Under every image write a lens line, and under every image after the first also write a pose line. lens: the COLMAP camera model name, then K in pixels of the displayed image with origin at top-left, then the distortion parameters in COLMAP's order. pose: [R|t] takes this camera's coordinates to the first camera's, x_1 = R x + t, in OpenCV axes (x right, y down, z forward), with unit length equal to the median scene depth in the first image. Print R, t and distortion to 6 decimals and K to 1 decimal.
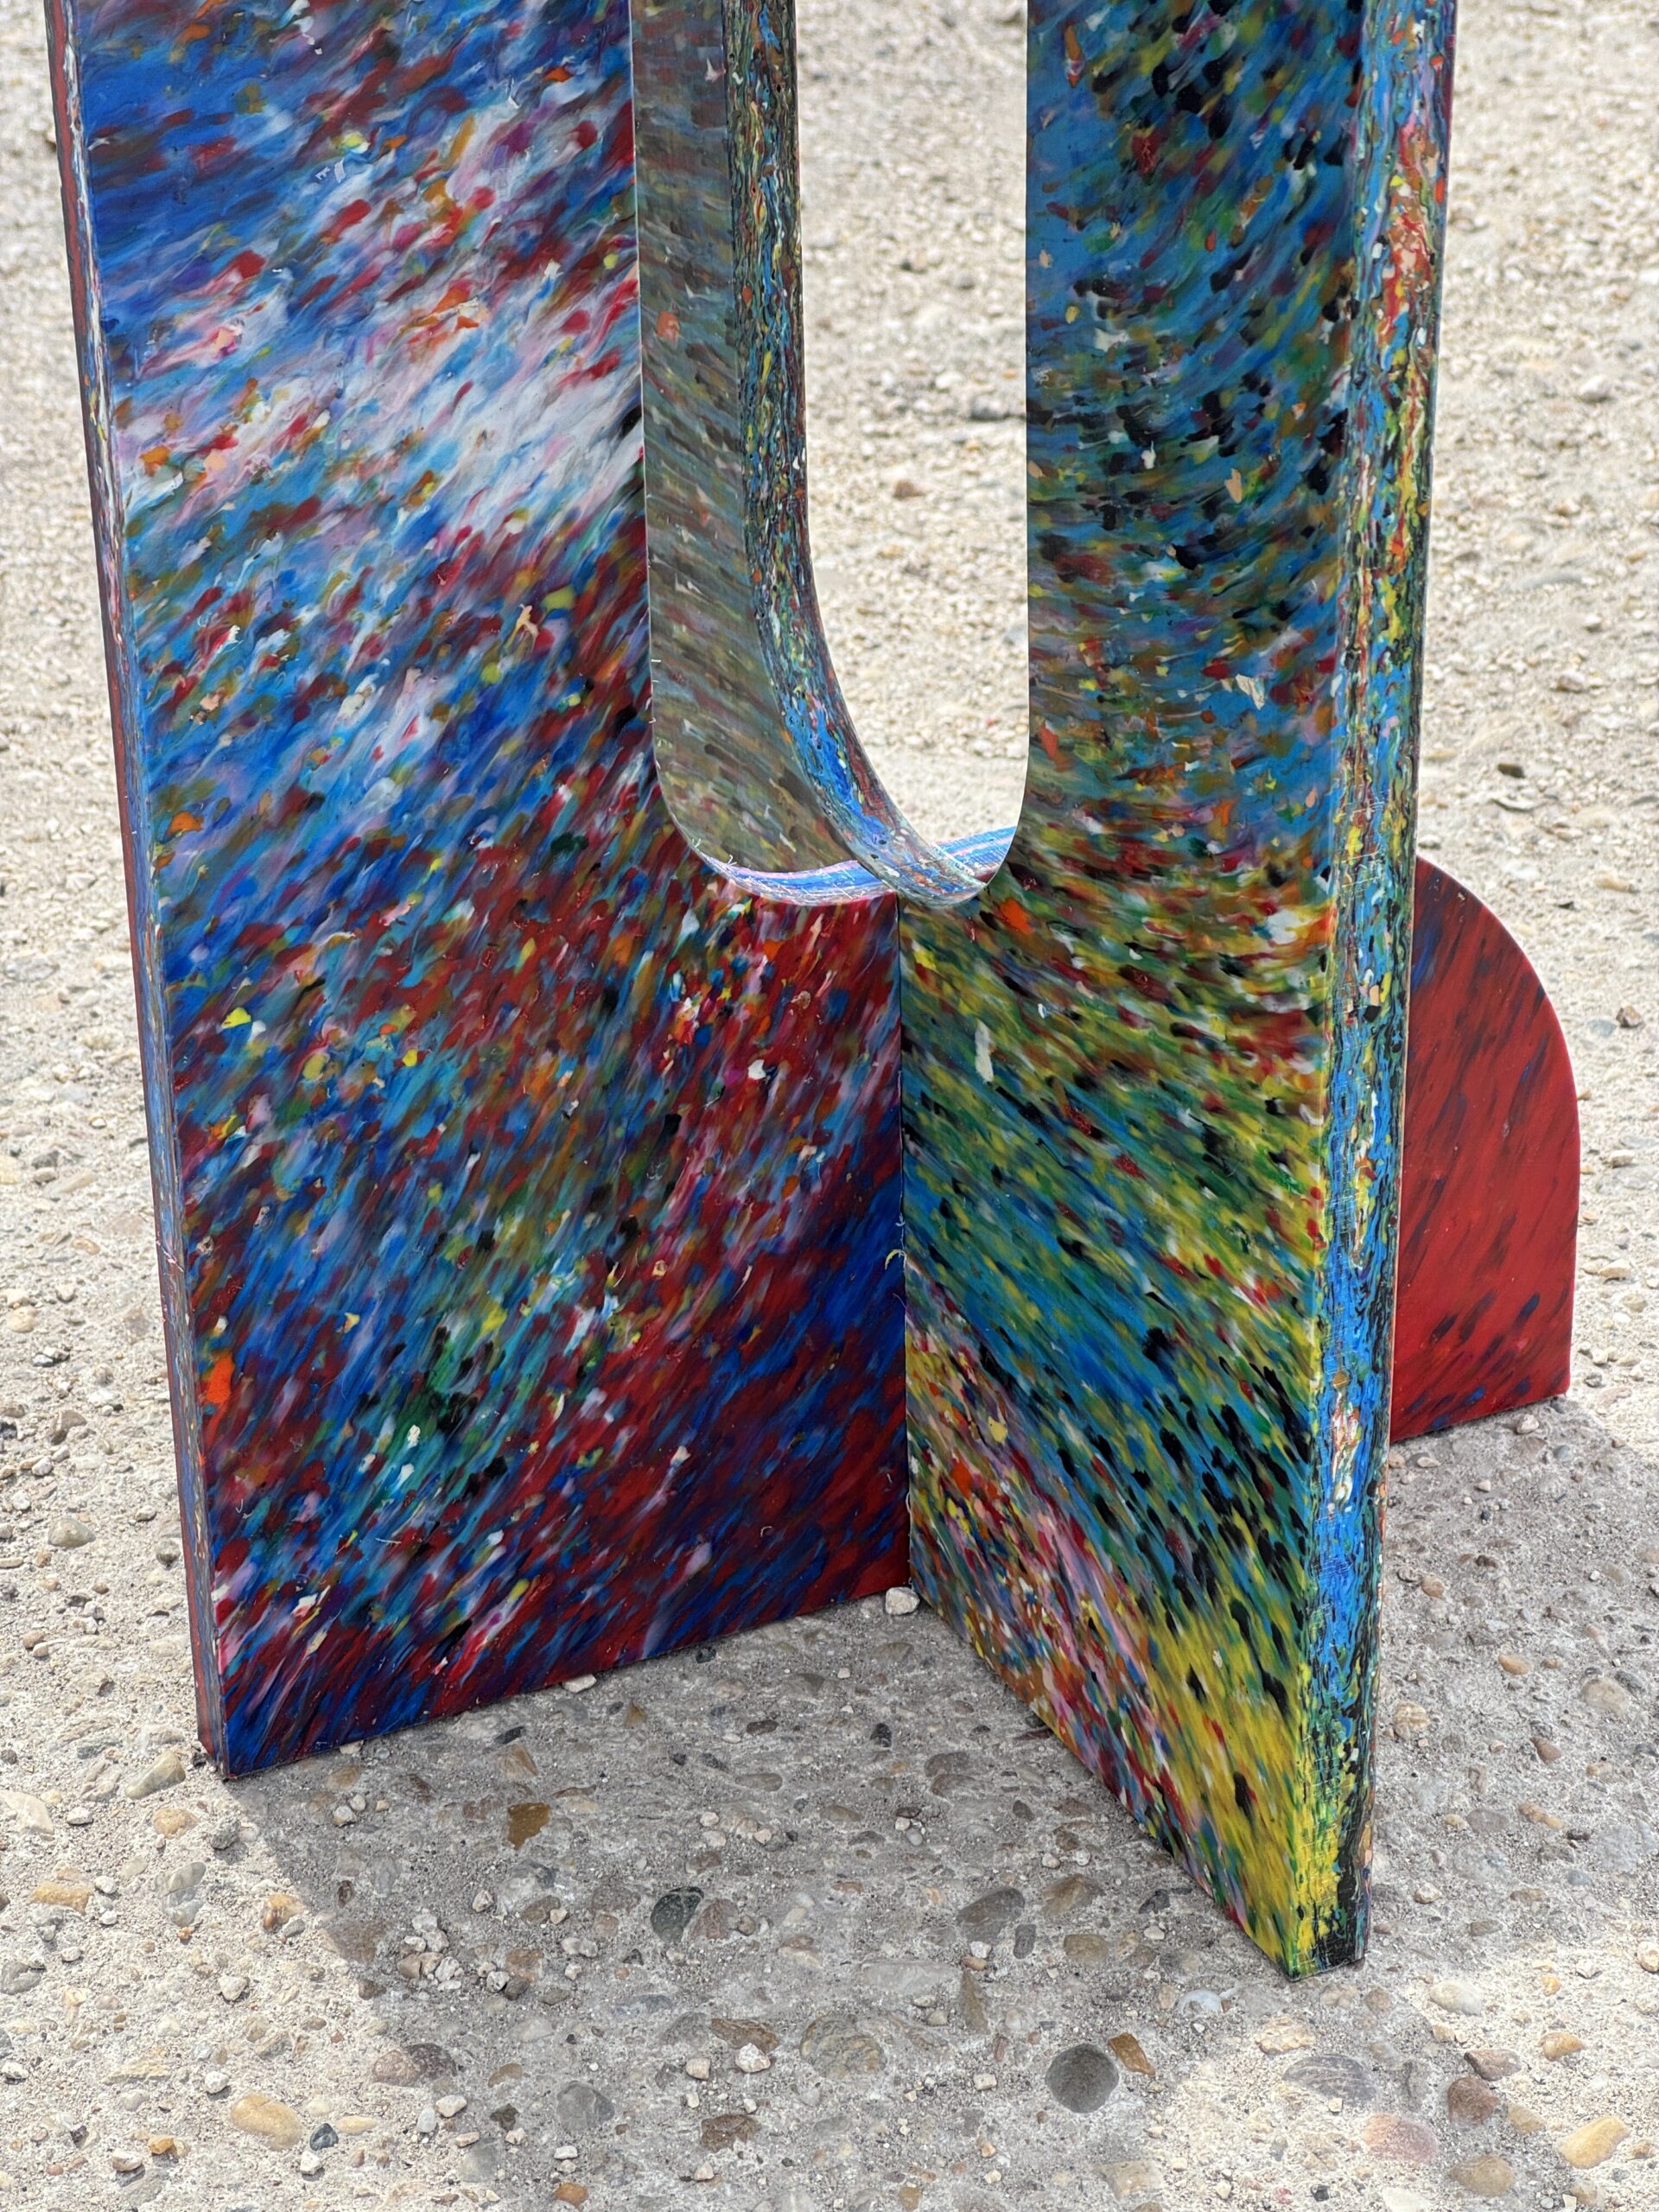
lens RADIAL K [[4935.5, 0, 801.8], [0, 4935.5, 1114.3], [0, 0, 1]] dist [-0.163102, 4.460081]
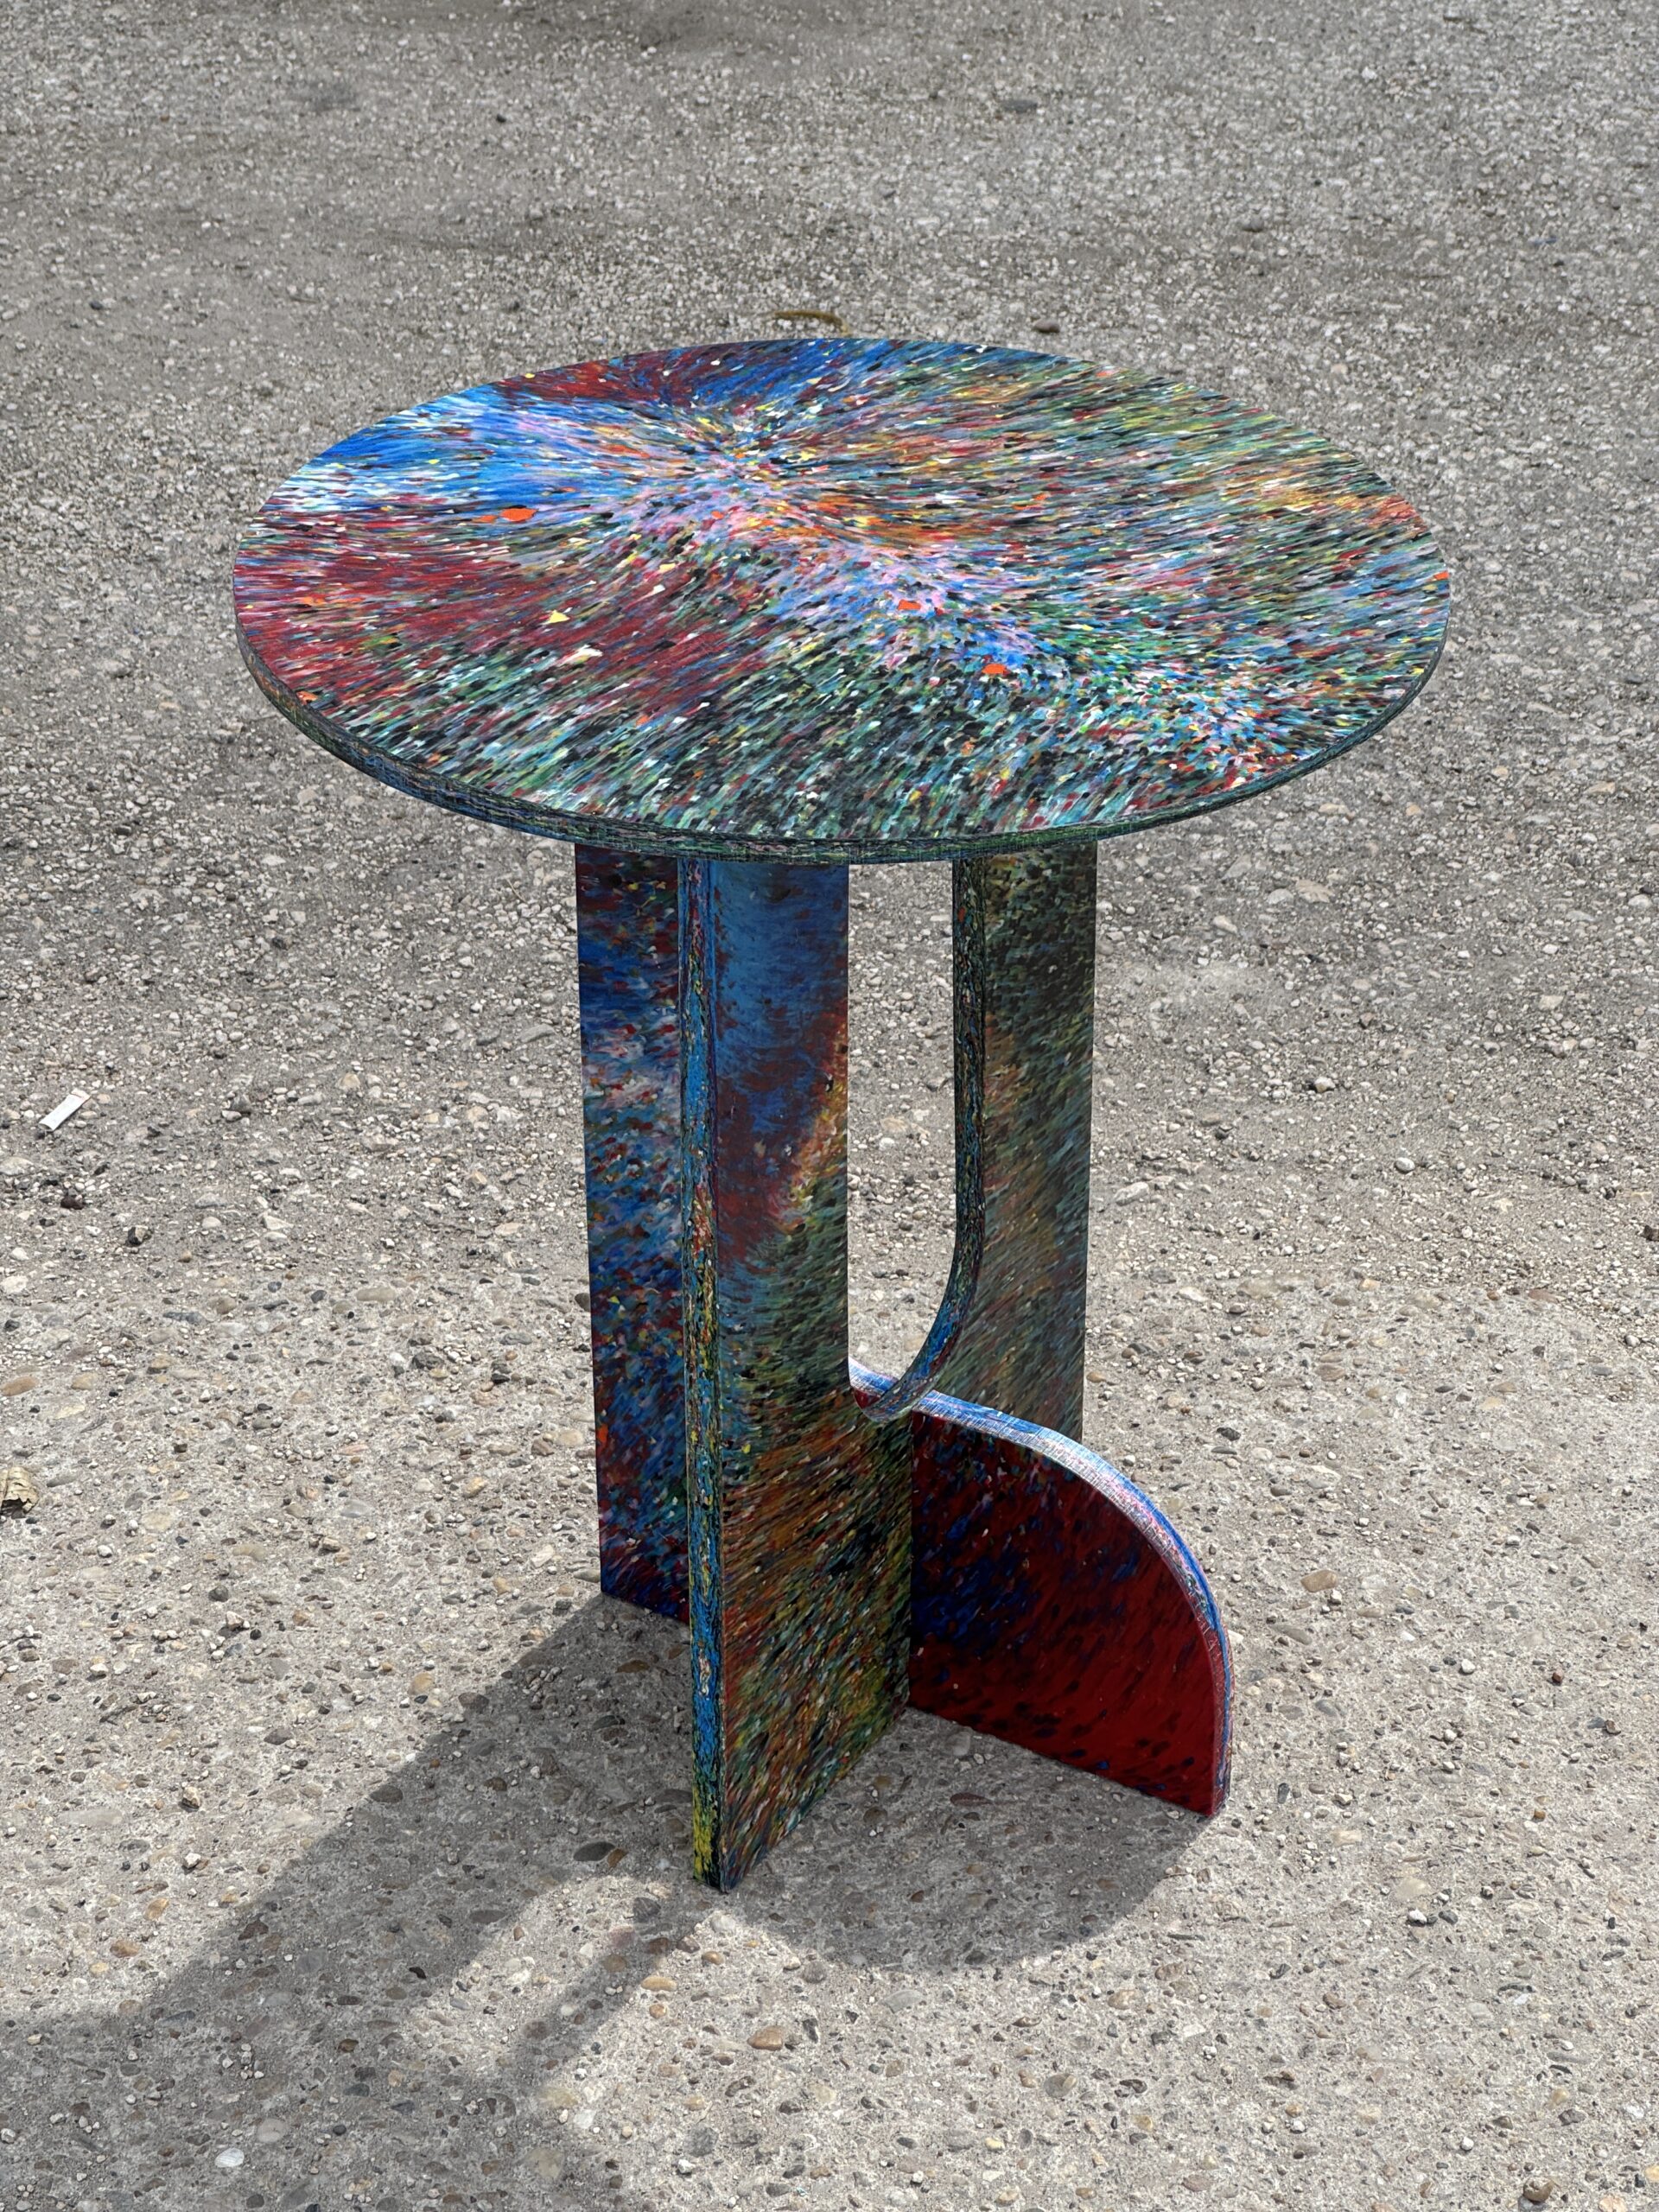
lens RADIAL K [[4888.9, 0, 784.0], [0, 4888.9, 1169.5], [0, 0, 1]] dist [-0.488291, 12.070445]
pose [[0.514579, 0.446394, -0.732080, 1.669930], [-0.387586, 0.882684, 0.265792, -0.752670], [0.764844, 0.146973, 0.627227, -0.449996]]
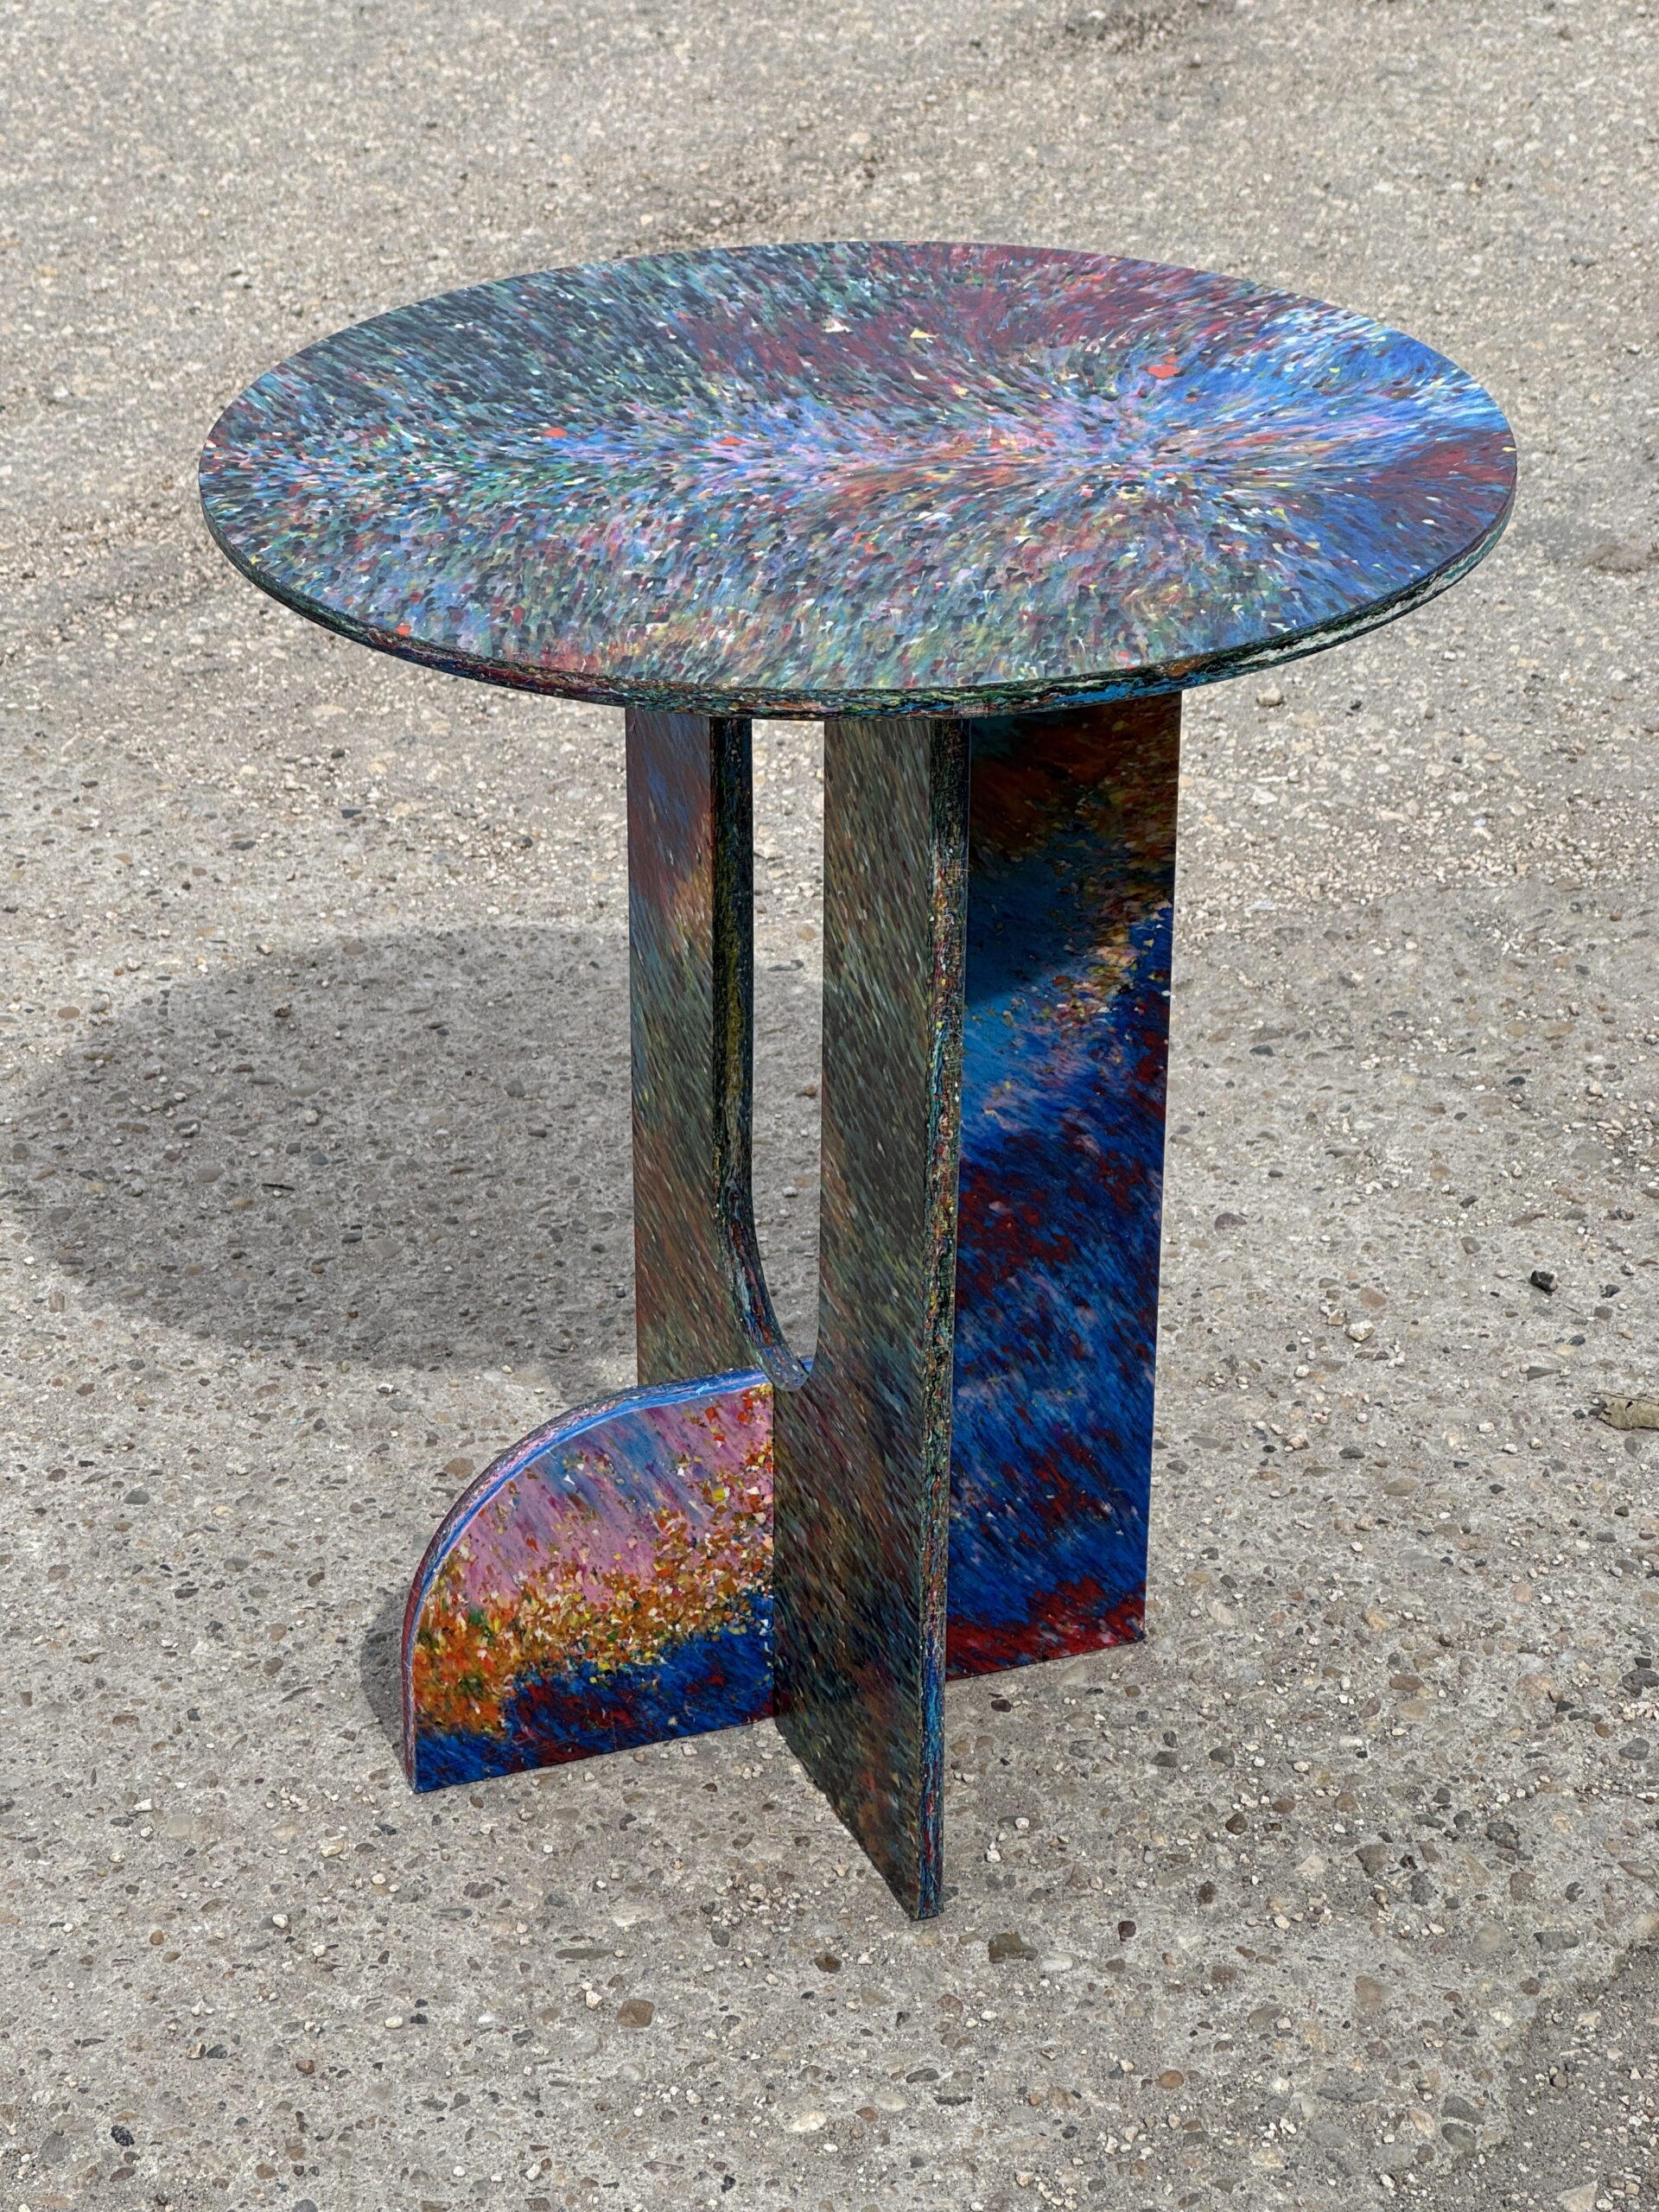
lens RADIAL K [[4914.5, 0, 829.5], [0, 4914.5, 1106.0], [0, 0, 1]] dist [-0.344567, 10.040087]
pose [[-0.993226, -0.043823, 0.107616, -0.227509], [0.061111, 0.590721, 0.804559, -1.880886], [-0.098829, 0.805685, -0.584041, 2.270142]]
